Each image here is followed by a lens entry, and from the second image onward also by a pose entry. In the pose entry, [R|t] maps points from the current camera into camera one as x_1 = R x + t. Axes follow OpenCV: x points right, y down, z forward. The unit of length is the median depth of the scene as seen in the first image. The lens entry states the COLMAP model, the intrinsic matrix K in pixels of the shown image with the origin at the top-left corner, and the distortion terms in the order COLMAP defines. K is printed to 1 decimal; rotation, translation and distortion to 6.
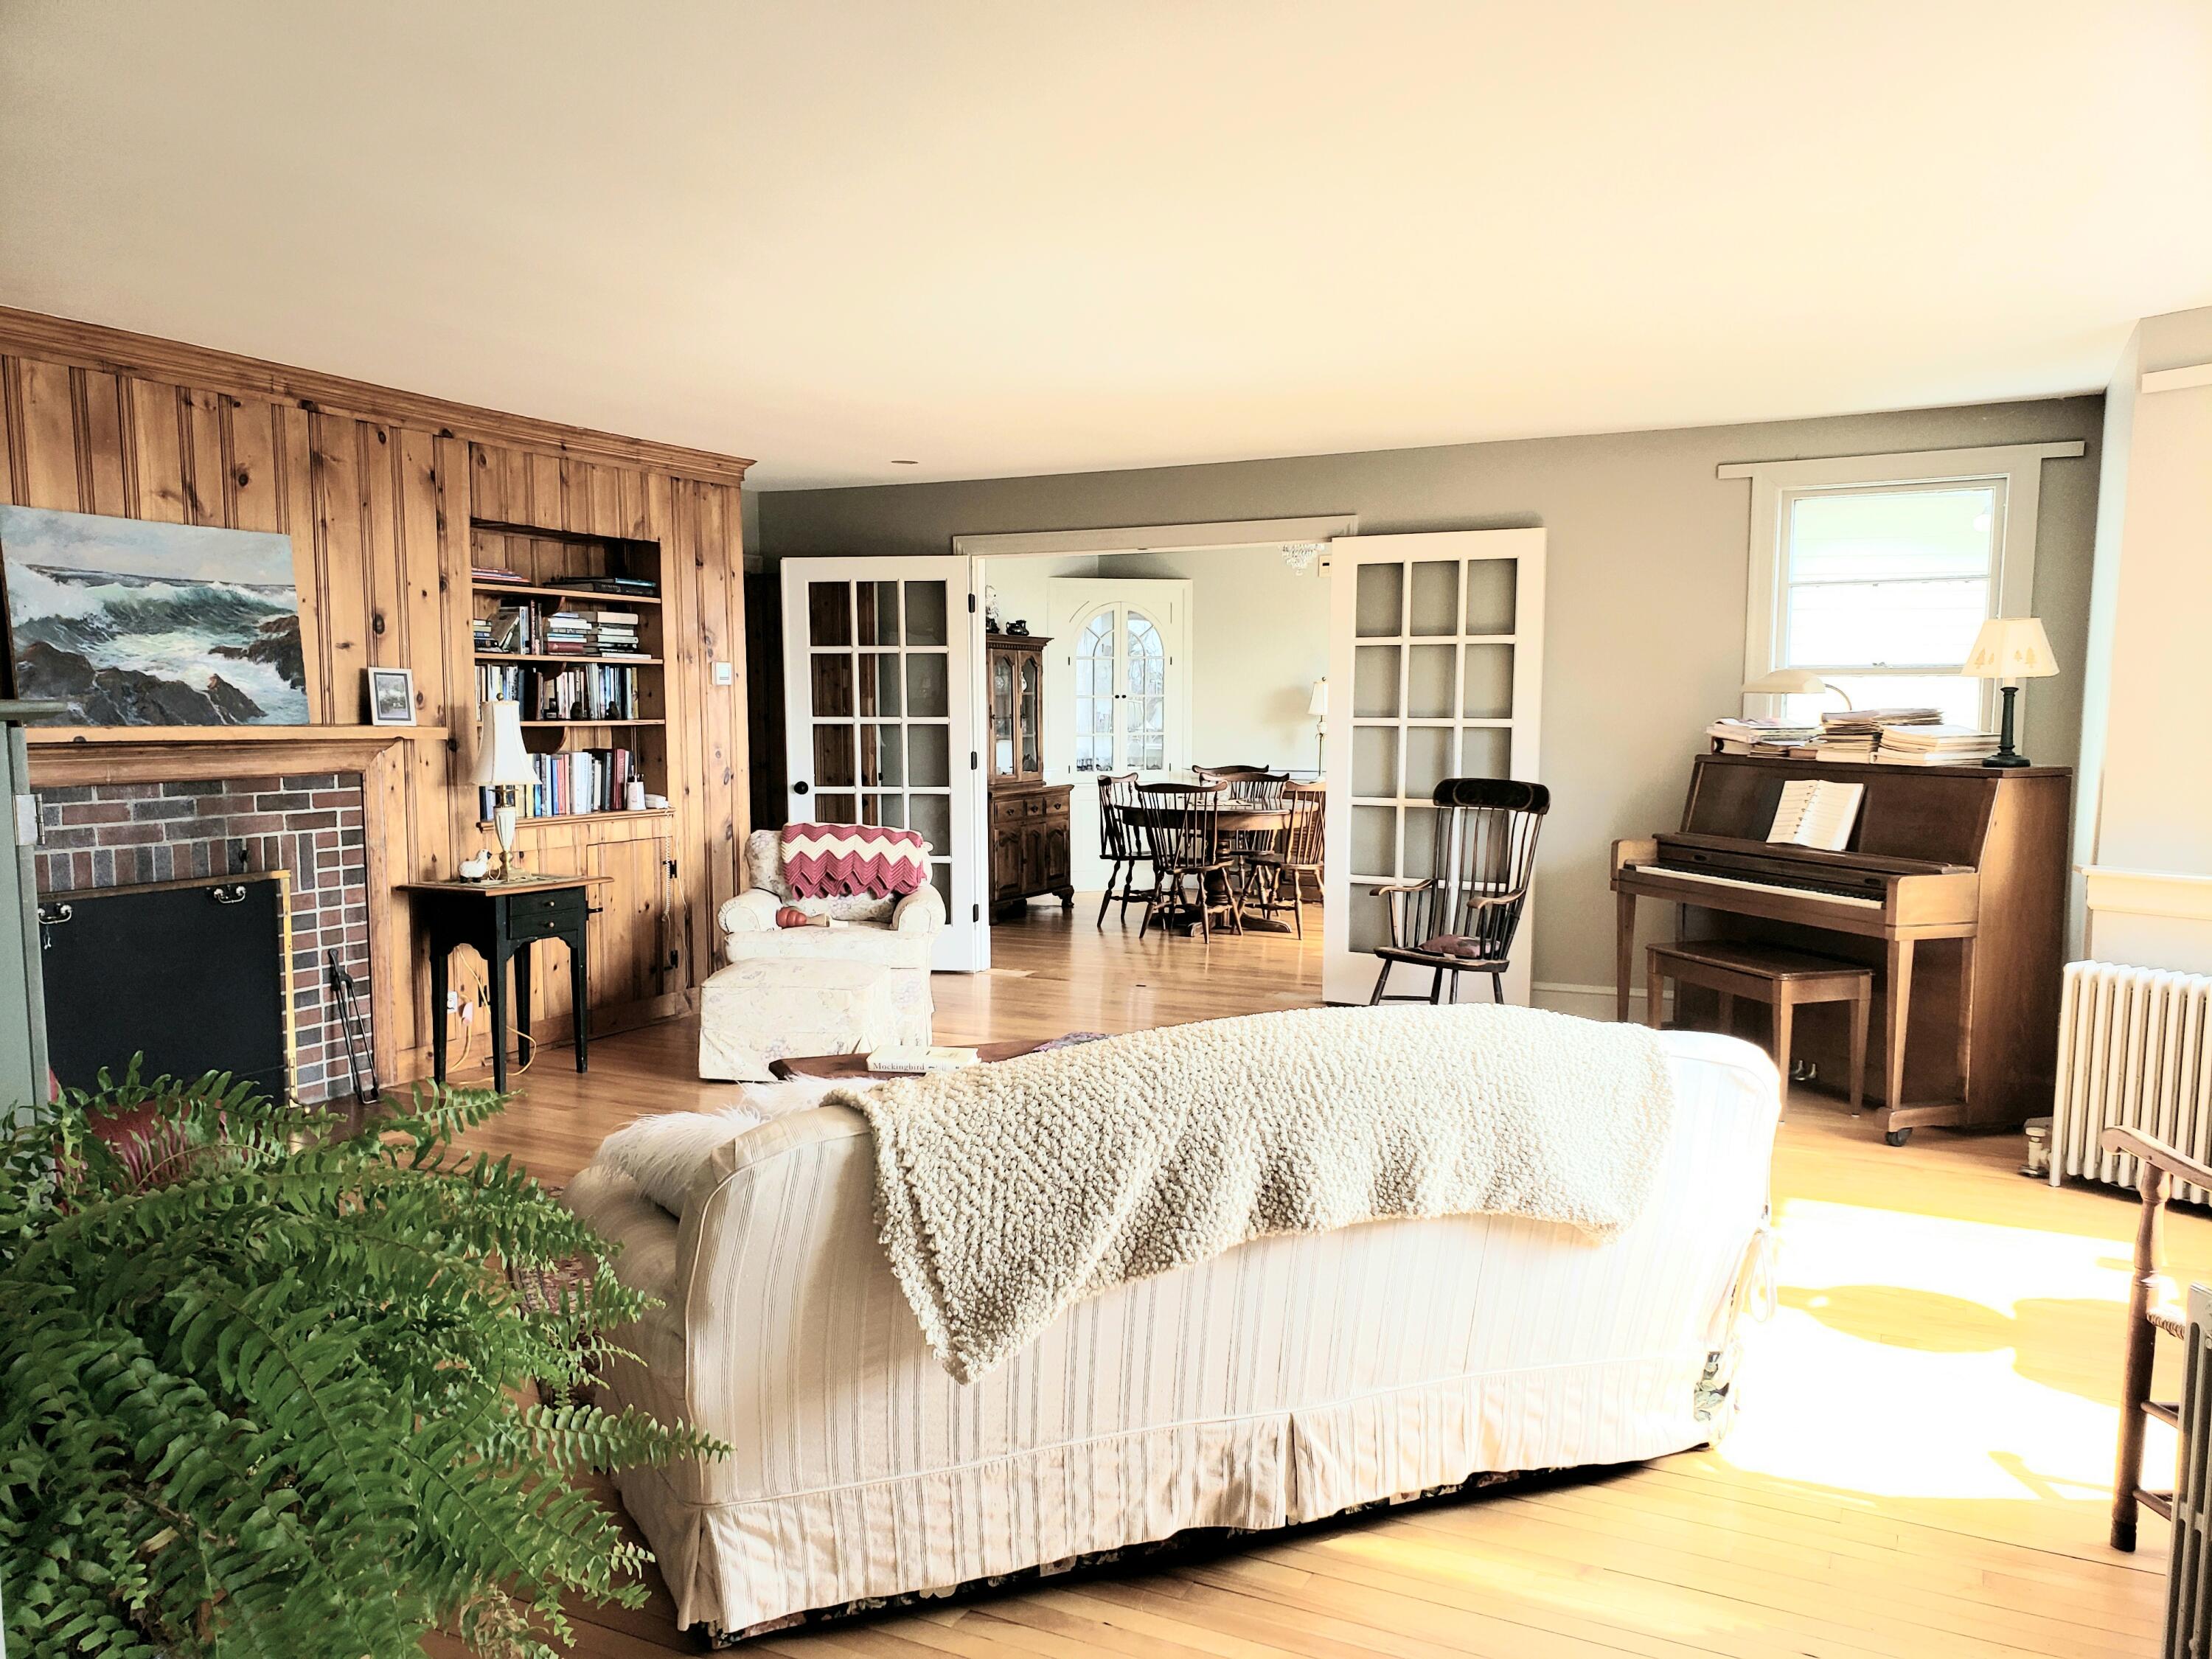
lens RADIAL K [[1684.6, 0, 1099.6], [0, 1684.6, 826.1], [0, 0, 1]] dist [0.020249, -0.006394]
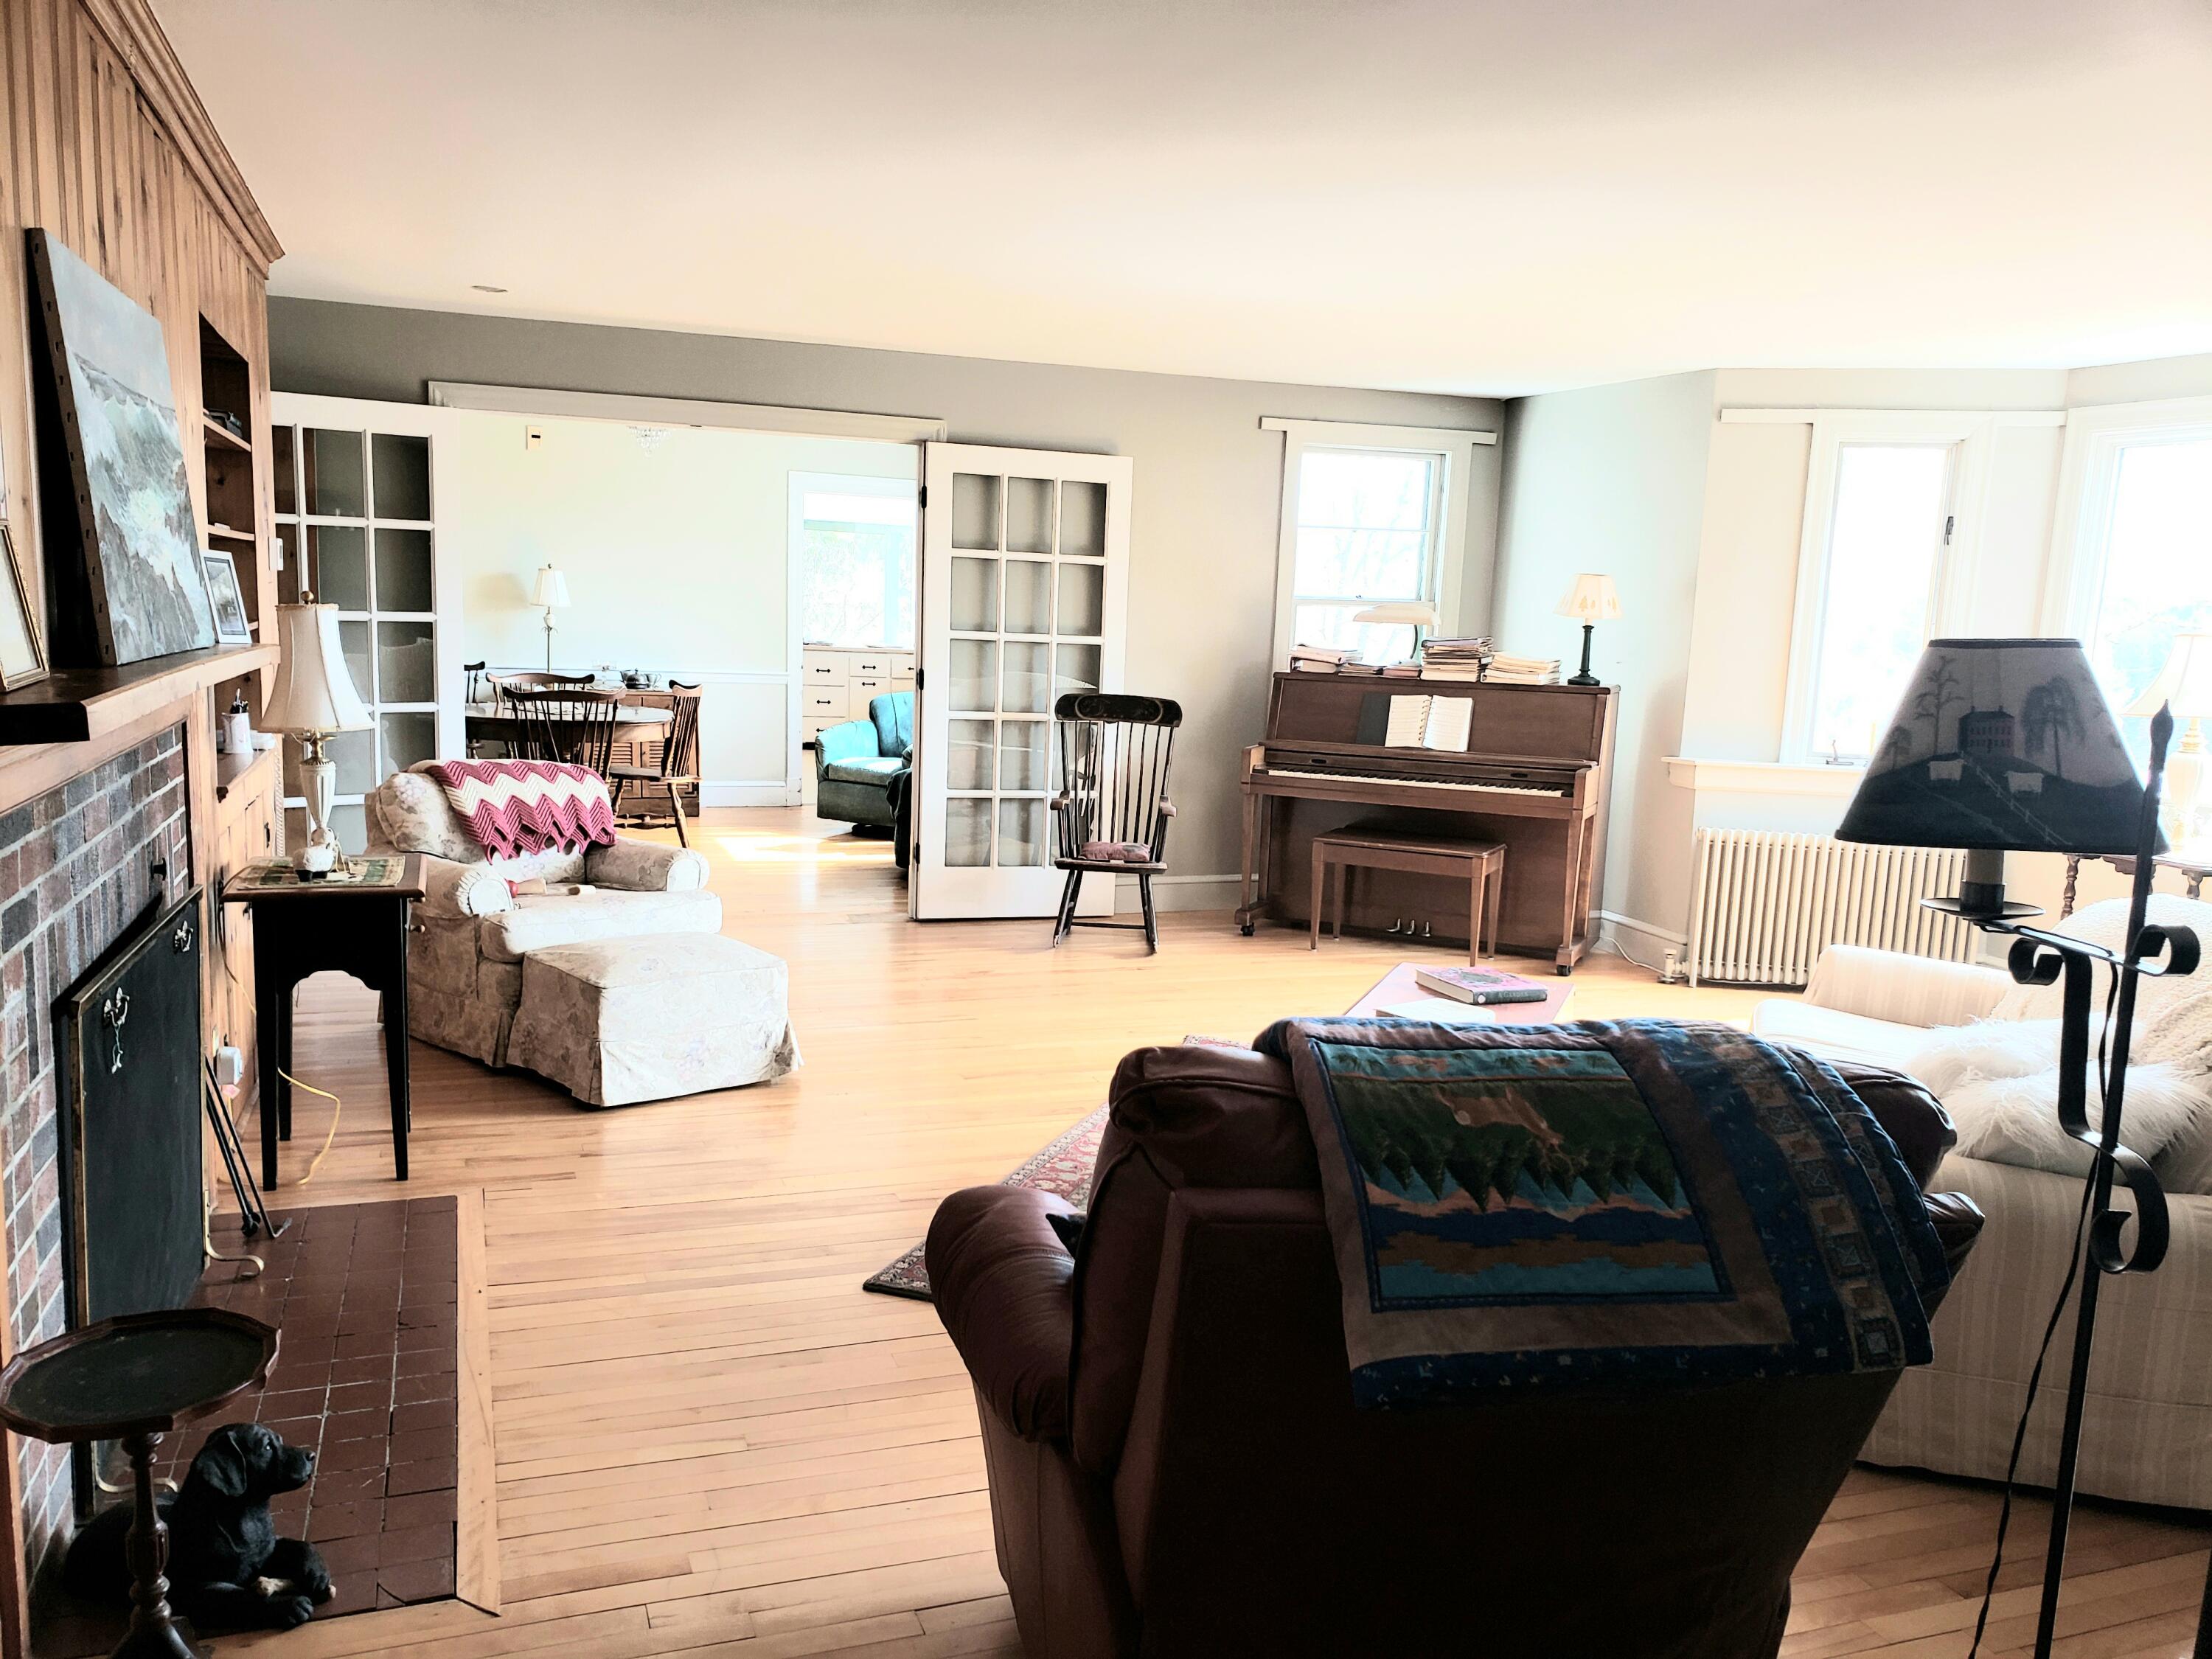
lens RADIAL K [[1684.6, 0, 1097.3], [0, 1684.6, 837.9], [0, 0, 1]] dist [0.020249, -0.006394]
pose [[0.688709, -0.075637, 0.721082, -0.688971], [0.015980, 0.995886, 0.089200, -0.040070], [-0.724862, -0.049910, 0.687084, 0.346767]]
